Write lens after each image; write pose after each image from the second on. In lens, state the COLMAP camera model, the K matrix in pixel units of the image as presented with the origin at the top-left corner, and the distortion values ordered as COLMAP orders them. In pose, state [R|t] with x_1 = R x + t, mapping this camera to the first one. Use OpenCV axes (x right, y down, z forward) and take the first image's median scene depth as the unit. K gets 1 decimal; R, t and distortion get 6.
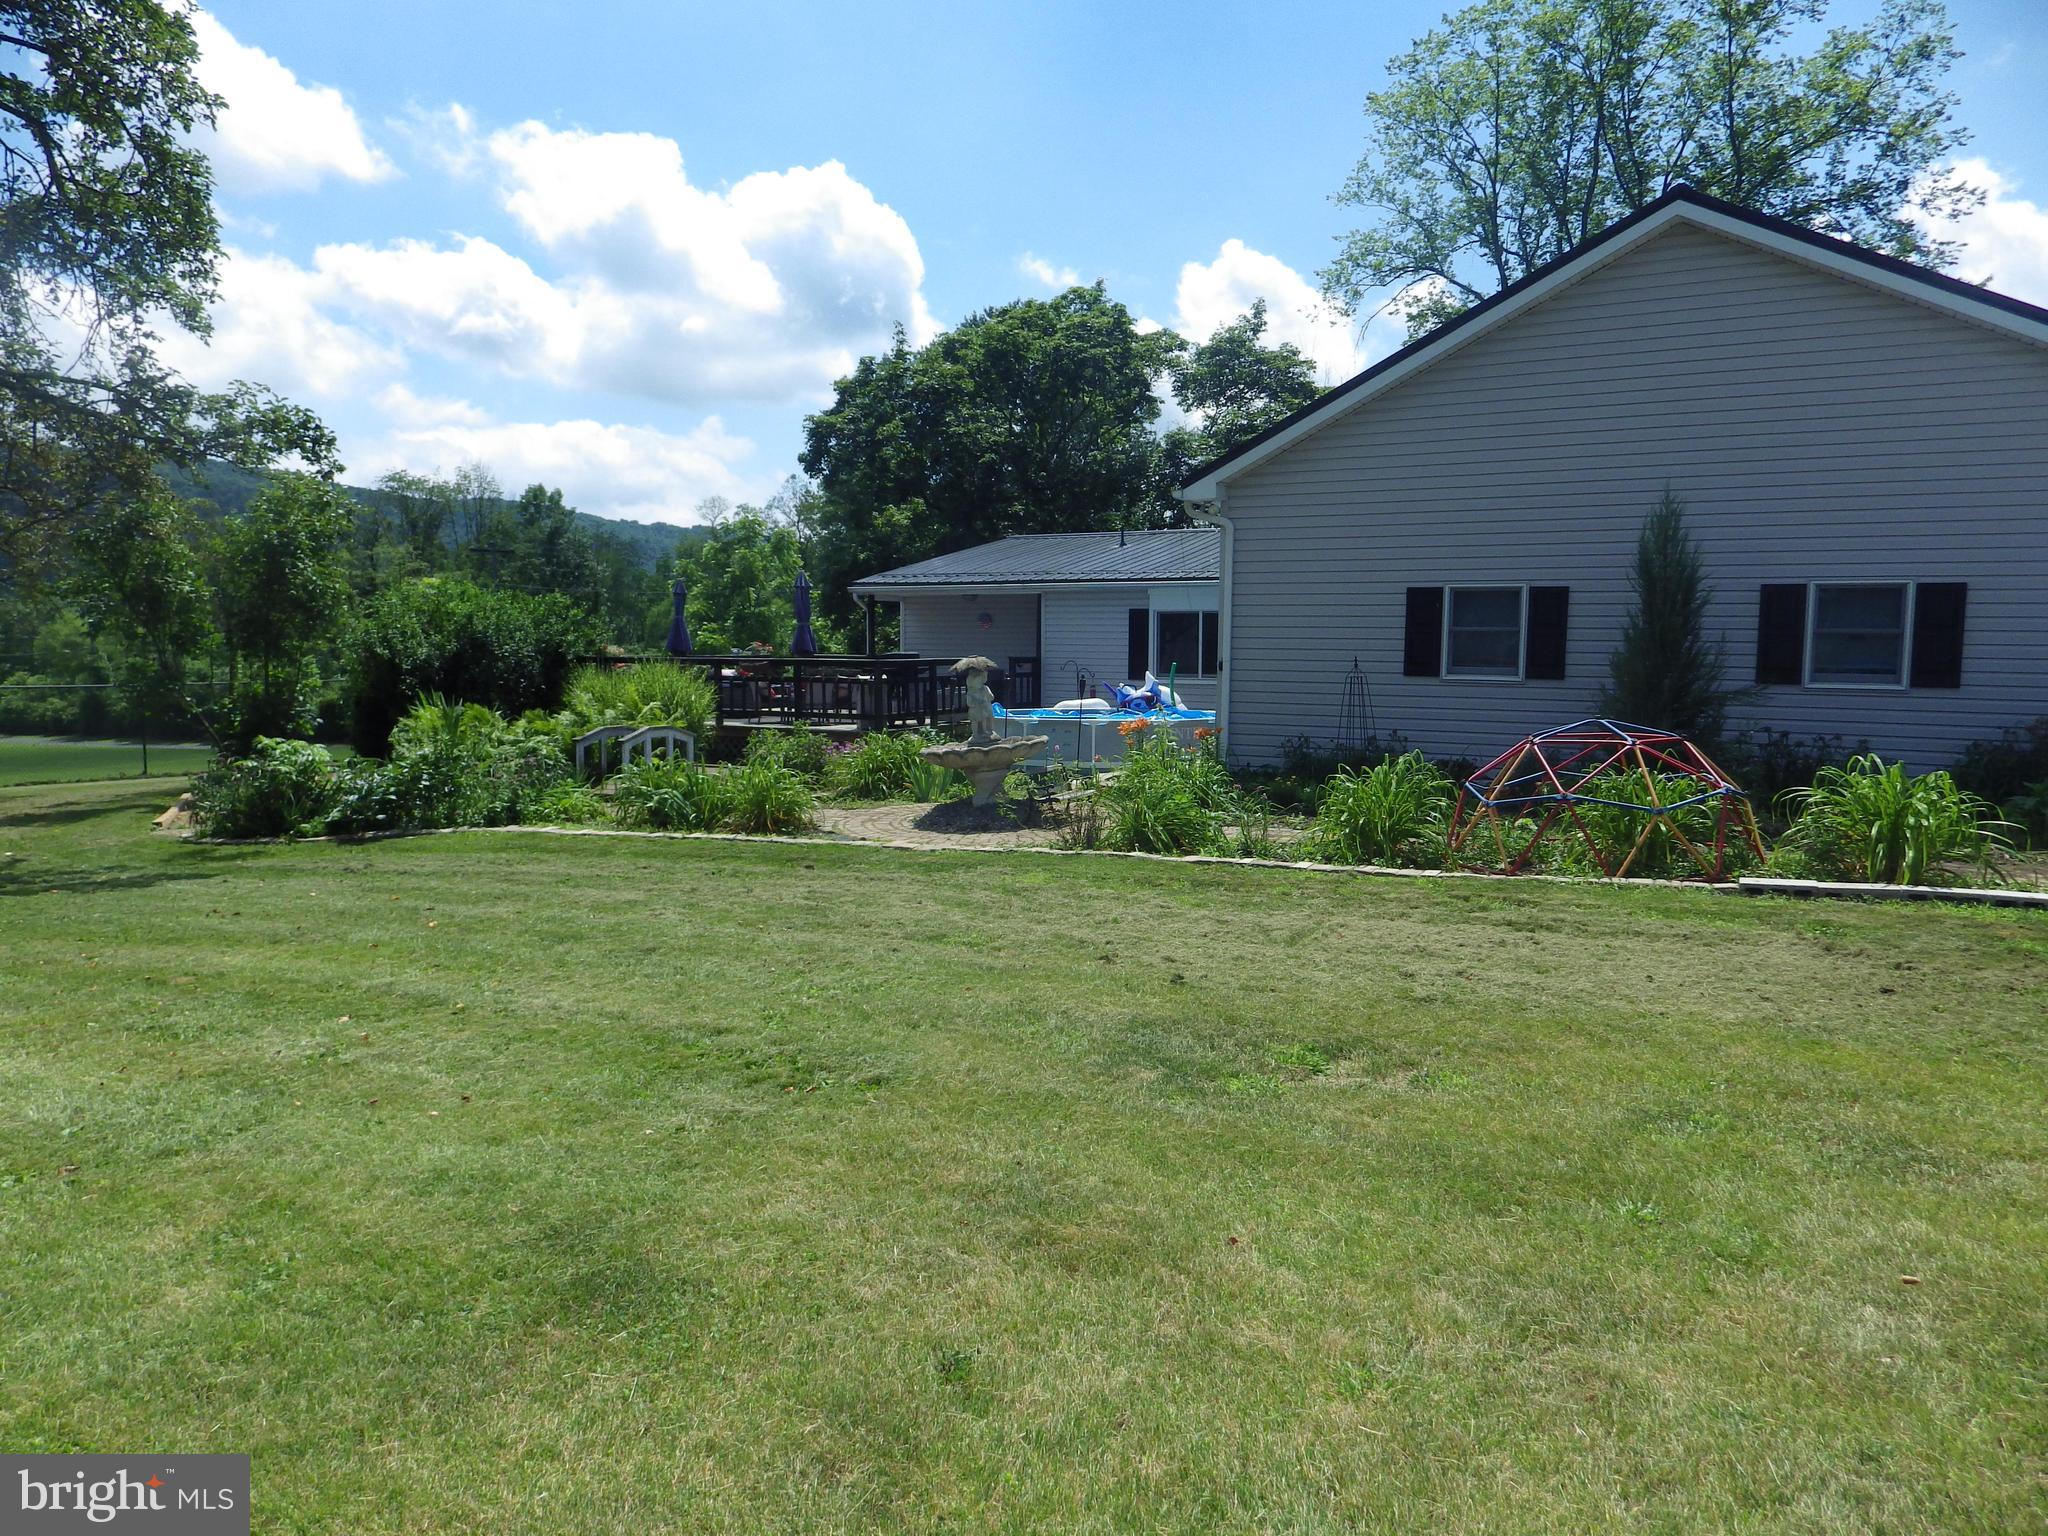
lens RADIAL K [[1344.7, 0, 1024.0], [0, 1344.7, 768.0], [0, 0, 1]] dist [-0.010516, 0.002858]
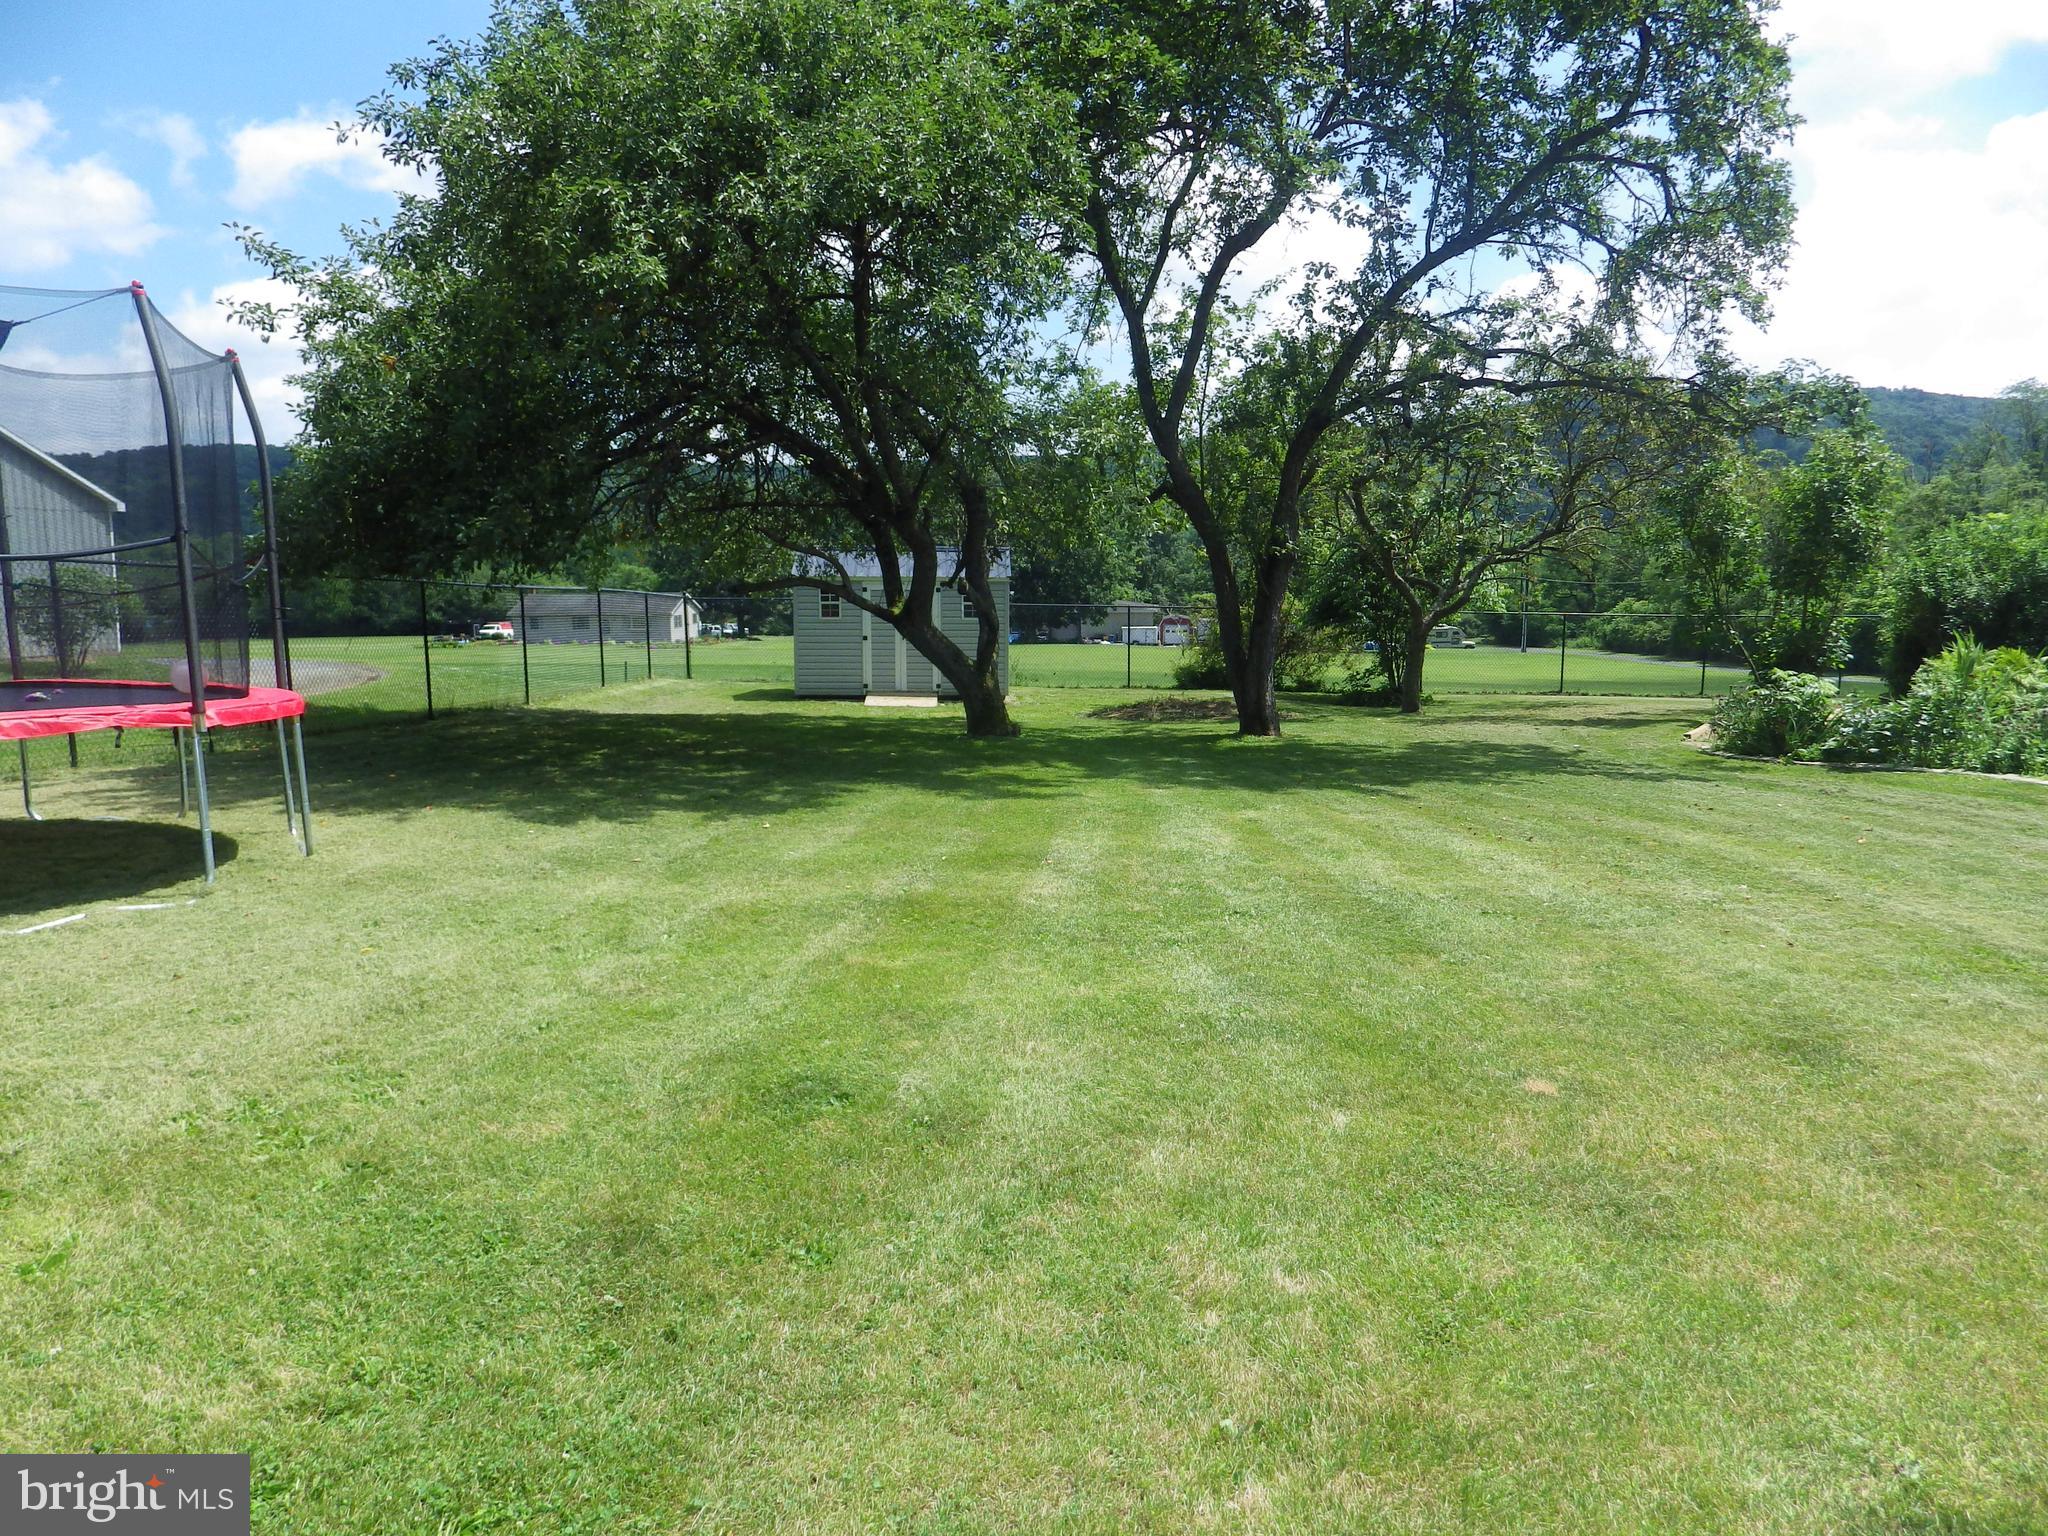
lens RADIAL K [[1344.7, 0, 1024.0], [0, 1344.7, 768.0], [0, 0, 1]] dist [-0.010516, 0.002858]
pose [[0.484988, 0.124534, -0.865608, 0.118346], [-0.078455, 0.992013, 0.098763, -0.001885], [0.870994, 0.020013, 0.490886, -0.115554]]
